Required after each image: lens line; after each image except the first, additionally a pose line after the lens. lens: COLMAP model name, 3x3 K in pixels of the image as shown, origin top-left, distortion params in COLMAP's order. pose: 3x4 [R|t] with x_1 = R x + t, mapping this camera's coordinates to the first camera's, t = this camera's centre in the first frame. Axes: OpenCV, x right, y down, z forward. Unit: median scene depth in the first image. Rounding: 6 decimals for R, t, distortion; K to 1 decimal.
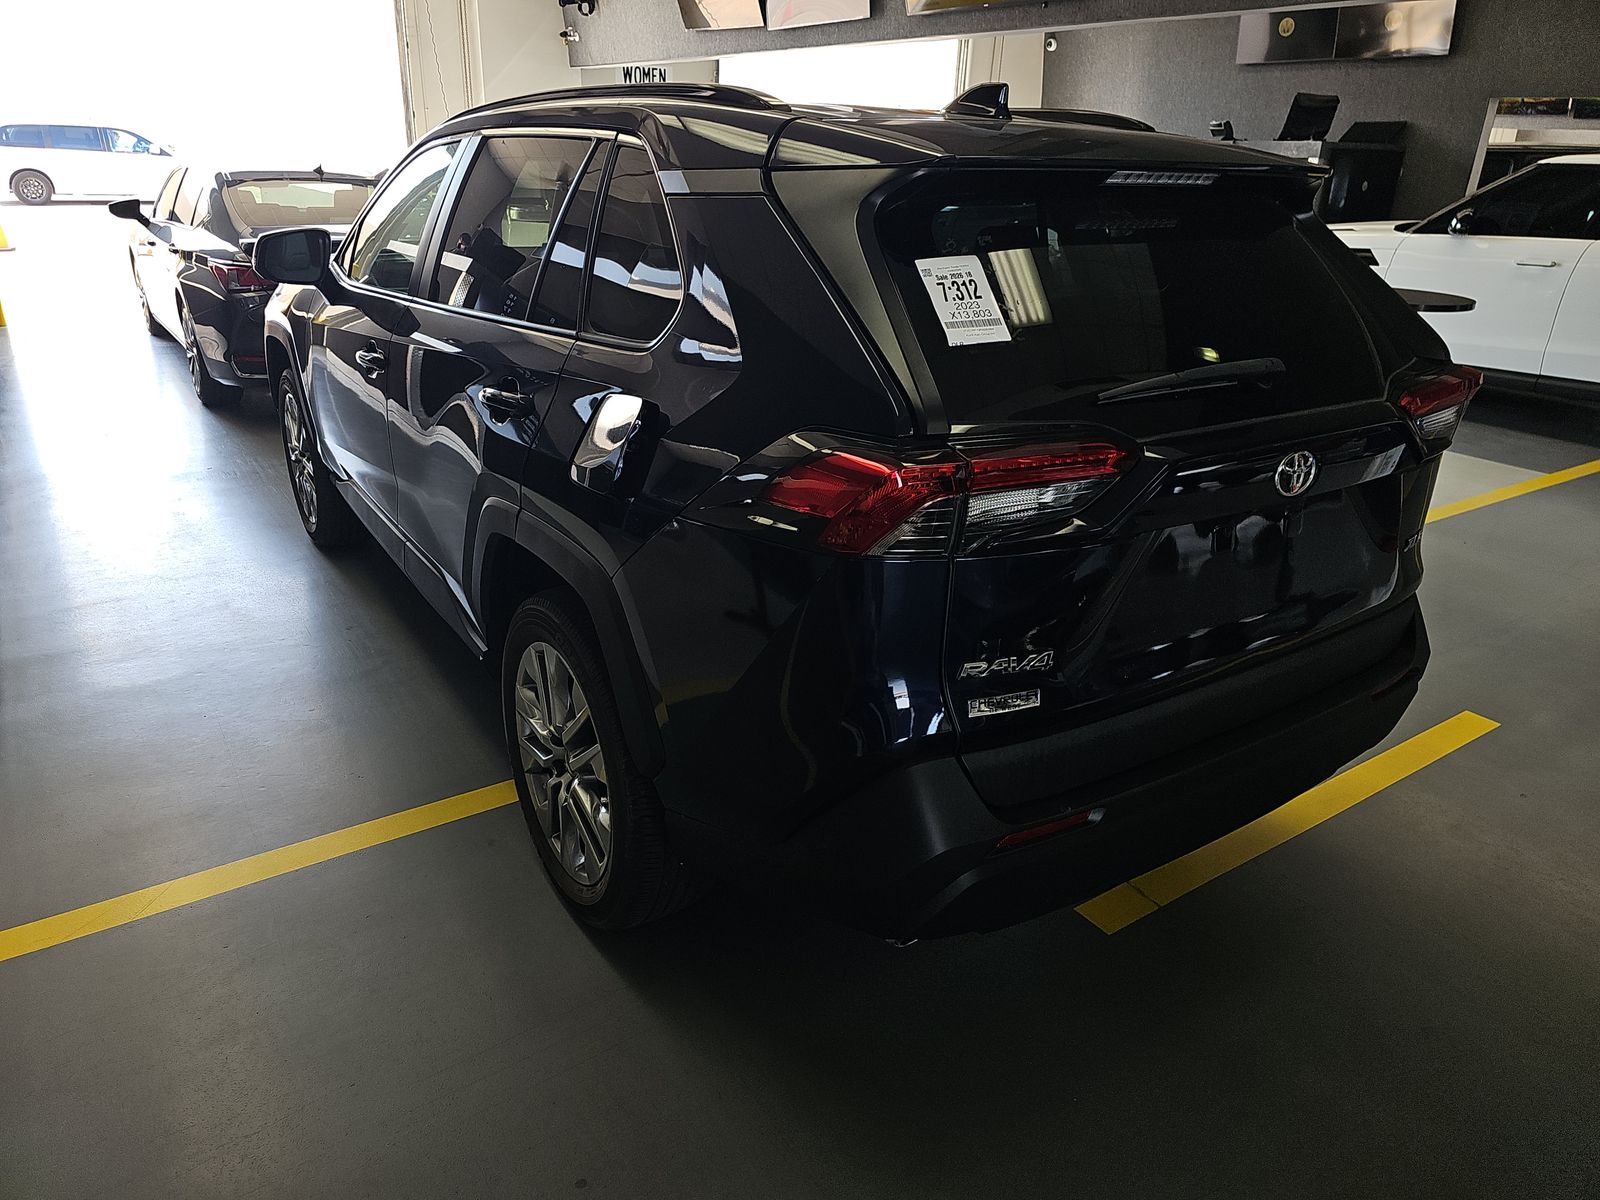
lens RADIAL K [[1103.1, 0, 759.5], [0, 1103.1, 606.7], [0, 0, 1]] dist [0.063860, -0.048359]
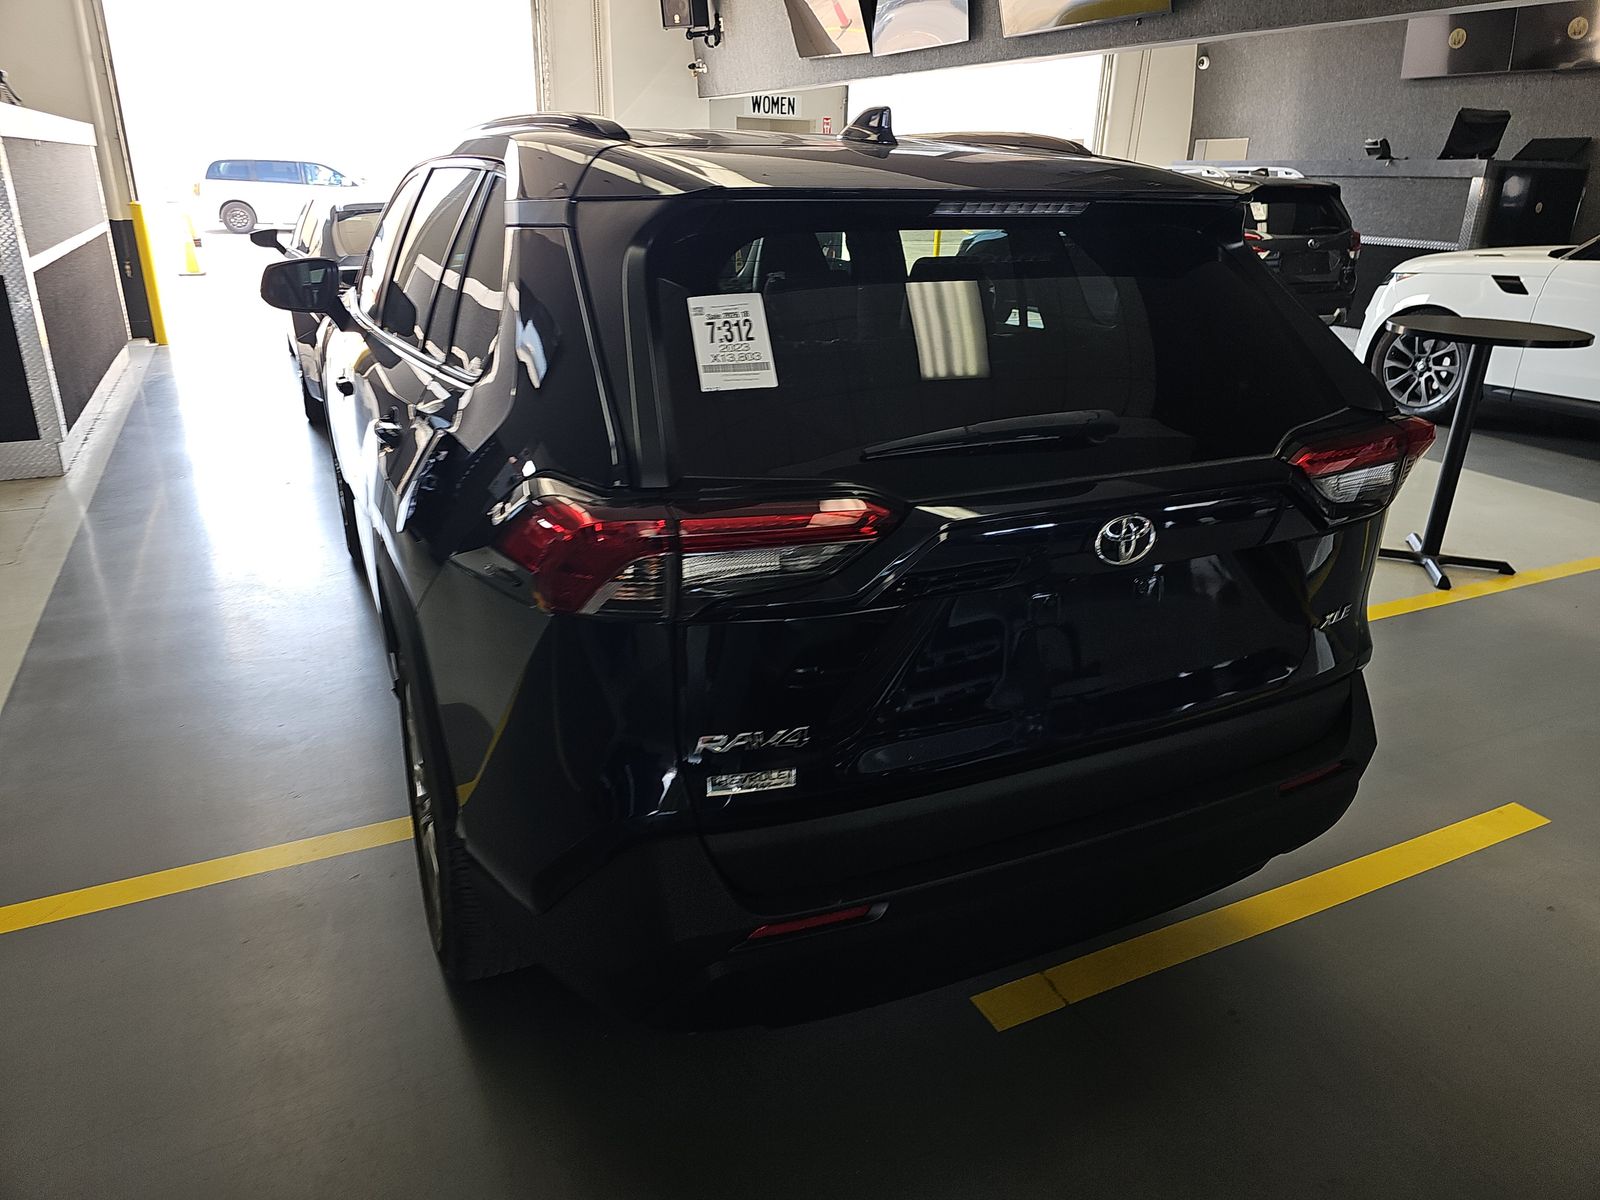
lens RADIAL K [[1087.8, 0, 800.0], [0, 1087.8, 600.0], [0, 0, 1]] dist [0.084965, -0.077048]
pose [[0.989435, 0.042726, -0.138542, 0.106320], [-0.045639, 0.998797, -0.017917, -0.013486], [0.137609, 0.024050, 0.990195, 0.031720]]
